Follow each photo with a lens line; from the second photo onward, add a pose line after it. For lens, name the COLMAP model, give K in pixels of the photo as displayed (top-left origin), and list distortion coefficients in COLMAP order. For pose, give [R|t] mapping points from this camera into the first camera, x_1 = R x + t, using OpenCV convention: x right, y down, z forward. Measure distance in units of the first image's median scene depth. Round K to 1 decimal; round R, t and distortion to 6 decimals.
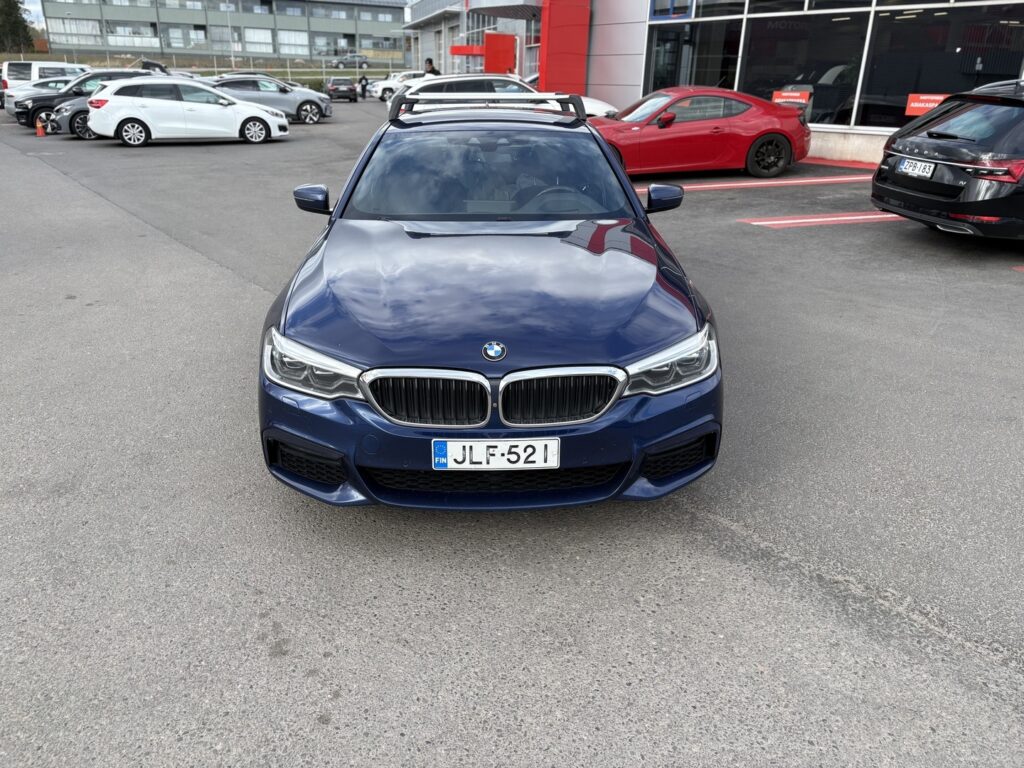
lens RADIAL K [[776.1, 0, 512.2], [0, 776.1, 385.2], [0, 0, 1]] dist [0.036636, -0.026384]
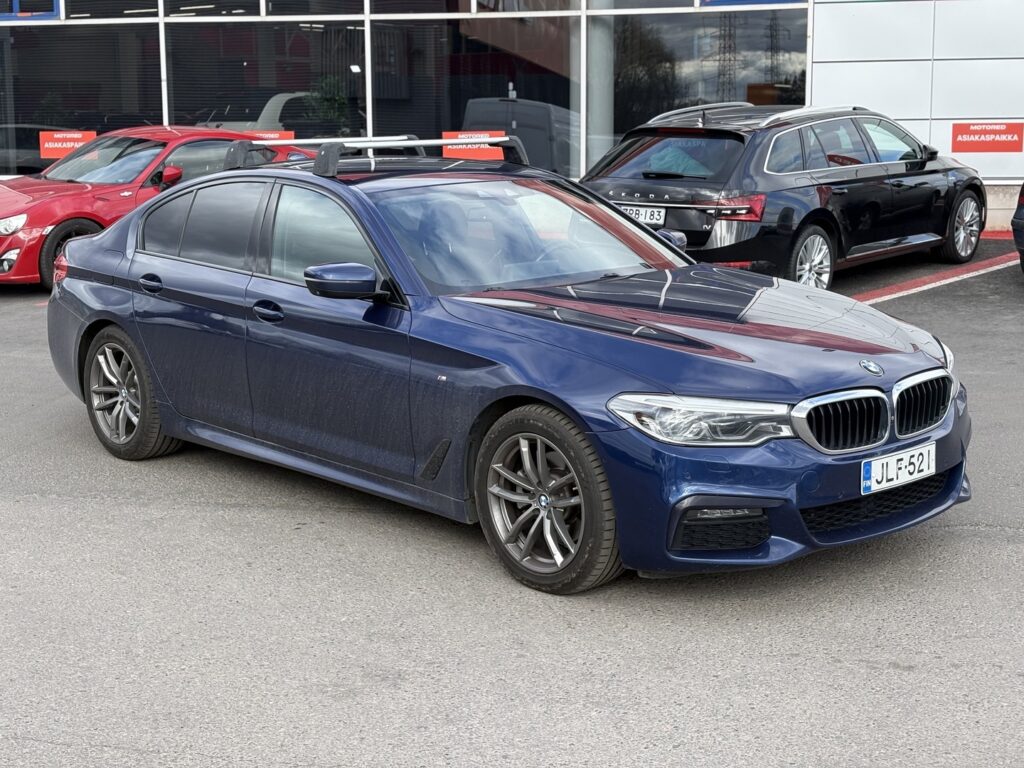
lens RADIAL K [[1553.3, 0, 512.3], [0, 1553.3, 383.8], [0, 0, 1]] dist [0.104211, 0.000000]
pose [[0.765880, -0.133598, 0.628951, -1.648339], [0.257810, 0.959909, -0.110040, 0.077489], [-0.589035, 0.246427, 0.769618, -0.277314]]
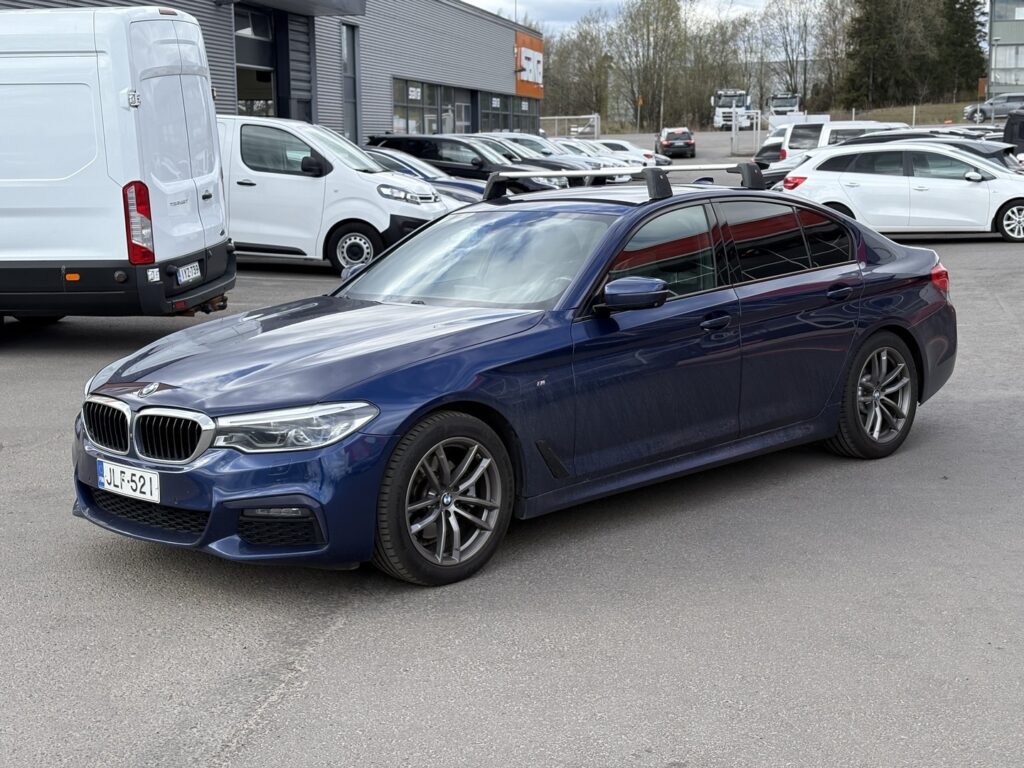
lens RADIAL K [[1553.3, 0, 511.8], [0, 1553.3, 384.9], [0, 0, 1]] dist [0.104211, 0.000000]
pose [[0.668582, 0.087593, -0.738462, 1.983438], [-0.242525, 0.964427, -0.105179, 0.058507], [0.702979, 0.249417, 0.666042, -0.135459]]
